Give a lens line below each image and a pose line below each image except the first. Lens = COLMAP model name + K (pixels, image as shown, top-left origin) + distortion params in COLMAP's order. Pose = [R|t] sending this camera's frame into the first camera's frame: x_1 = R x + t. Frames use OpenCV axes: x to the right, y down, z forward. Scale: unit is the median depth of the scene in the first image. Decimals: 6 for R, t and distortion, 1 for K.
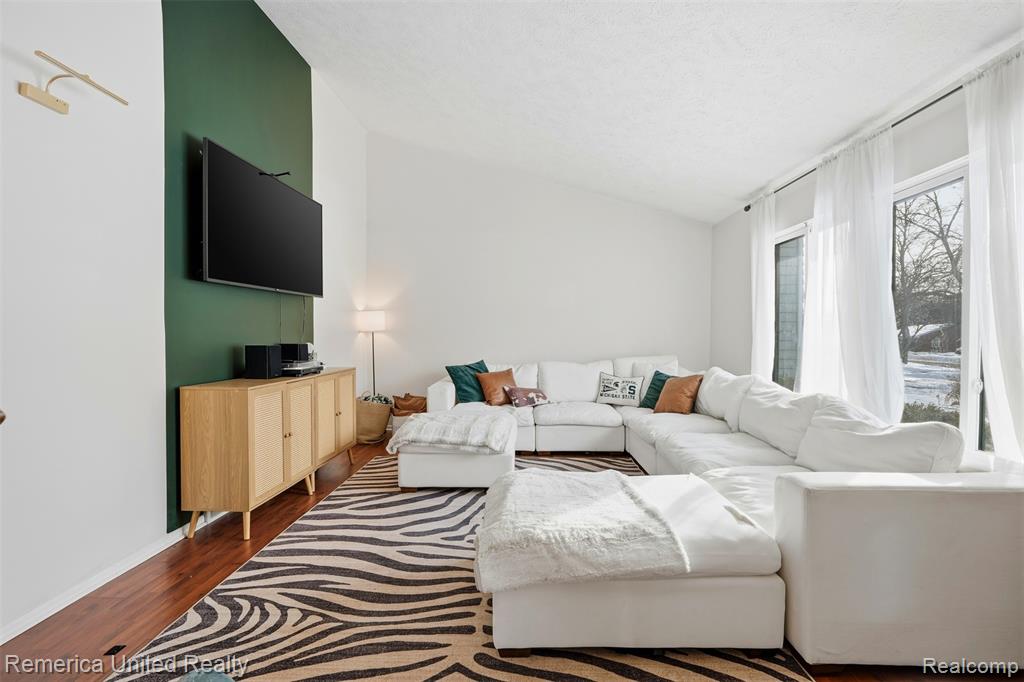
lens RADIAL K [[458.3, 0, 516.7], [0, 458.3, 337.8], [0, 0, 1]] dist [-0.012733, 0.006102]
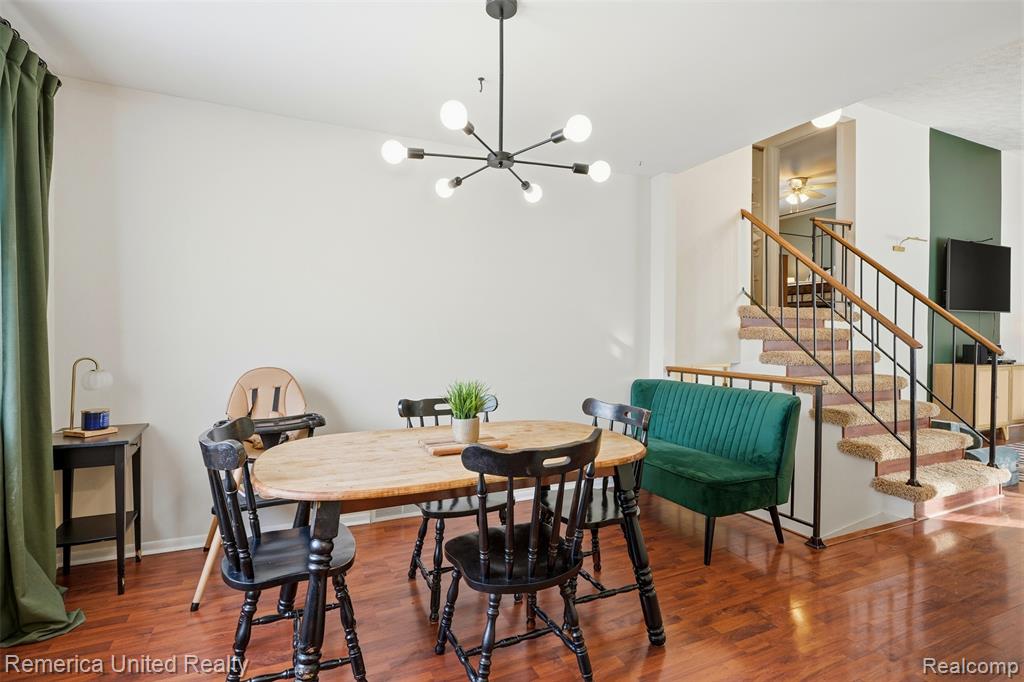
lens RADIAL K [[492.5, 0, 512.0], [0, 492.5, 341.0], [0, 0, 1]] dist [-0.031210, 0.015055]
pose [[0.451703, 0.019259, -0.891961, 0.269077], [-0.016402, 0.999777, 0.013281, 0.007197], [0.892018, 0.008631, 0.451918, -1.274859]]
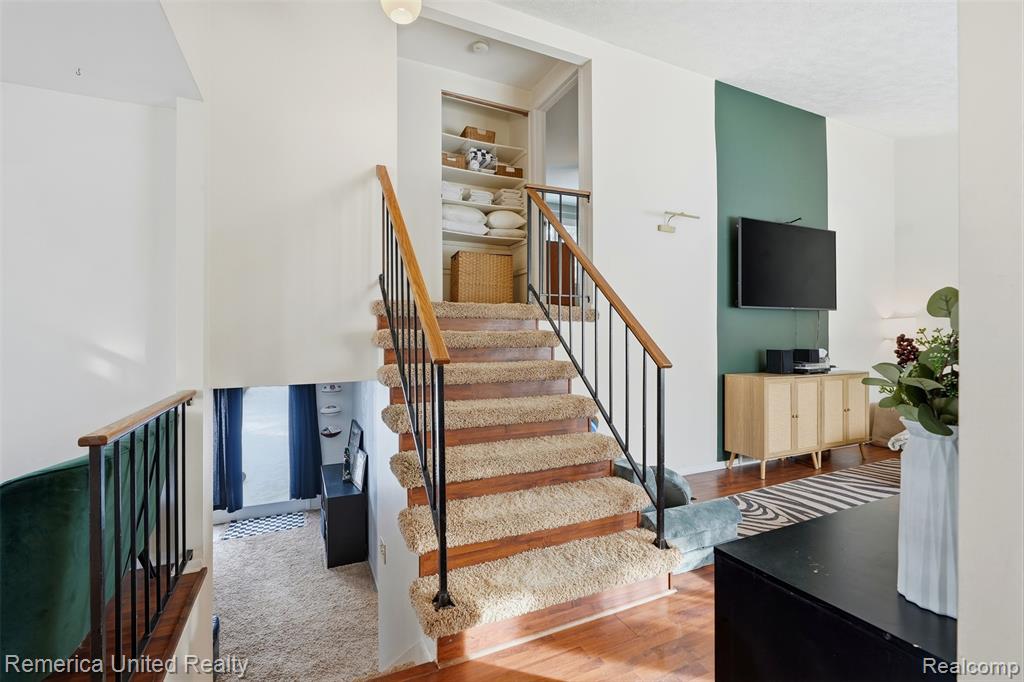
lens RADIAL K [[458.3, 0, 516.7], [0, 458.3, 337.8], [0, 0, 1]] dist [-0.012733, 0.006102]
pose [[0.465645, -0.002437, -0.884968, 0.273854], [-0.008167, 0.999942, -0.007051, -0.003393], [0.884934, 0.010511, 0.465598, -0.319162]]
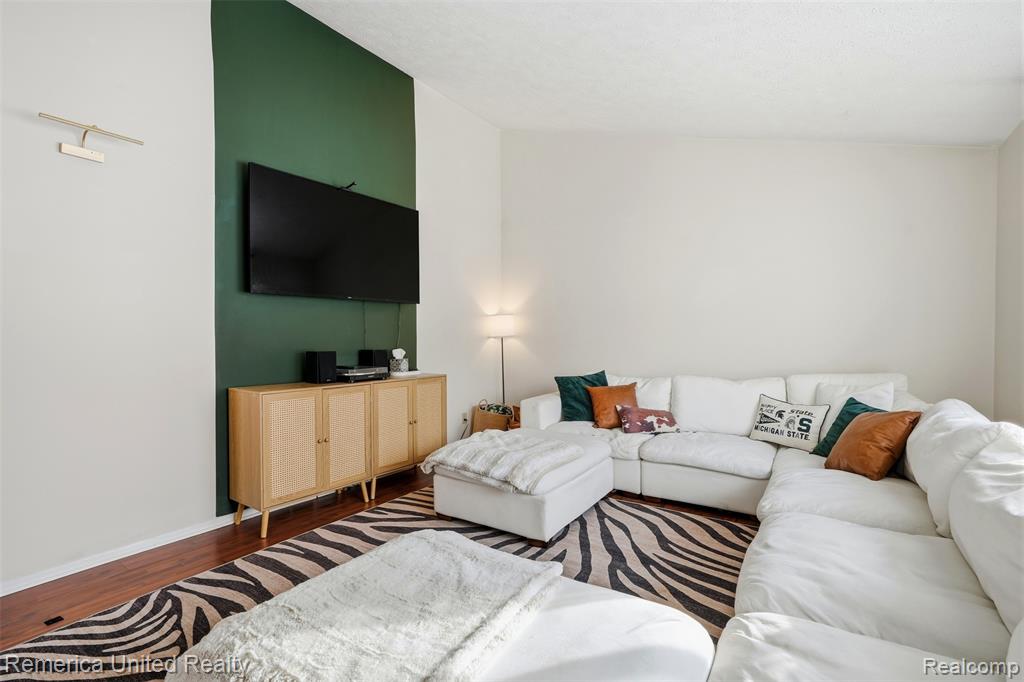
lens RADIAL K [[458.3, 0, 516.7], [0, 458.3, 337.8], [0, 0, 1]] dist [-0.012733, 0.006102]
pose [[0.845650, -0.004033, -0.533722, 0.349500], [-0.000864, 0.999960, -0.008926, -0.004959], [0.533737, 0.008009, 0.845613, 0.323815]]
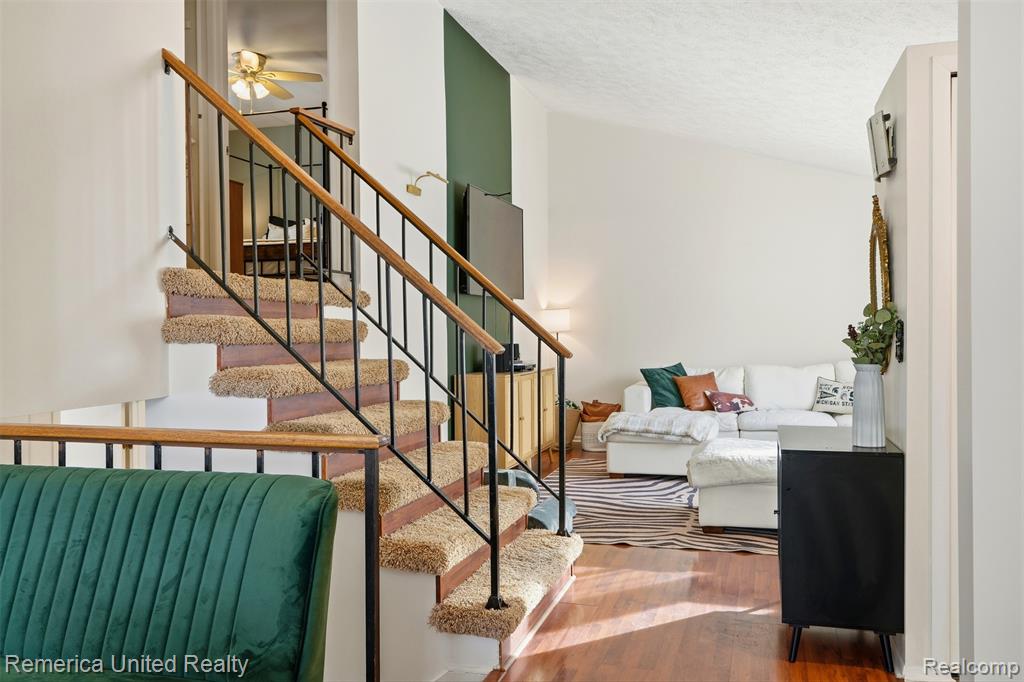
lens RADIAL K [[839.3, 0, 515.2], [0, 839.3, 338.3], [0, 0, 1]] dist [-0.004312, 0.000309]
pose [[0.969202, -0.003588, -0.246239, 0.025612], [0.002782, 0.999990, -0.003623, 0.008540], [0.246250, 0.002827, 0.969202, -1.003054]]
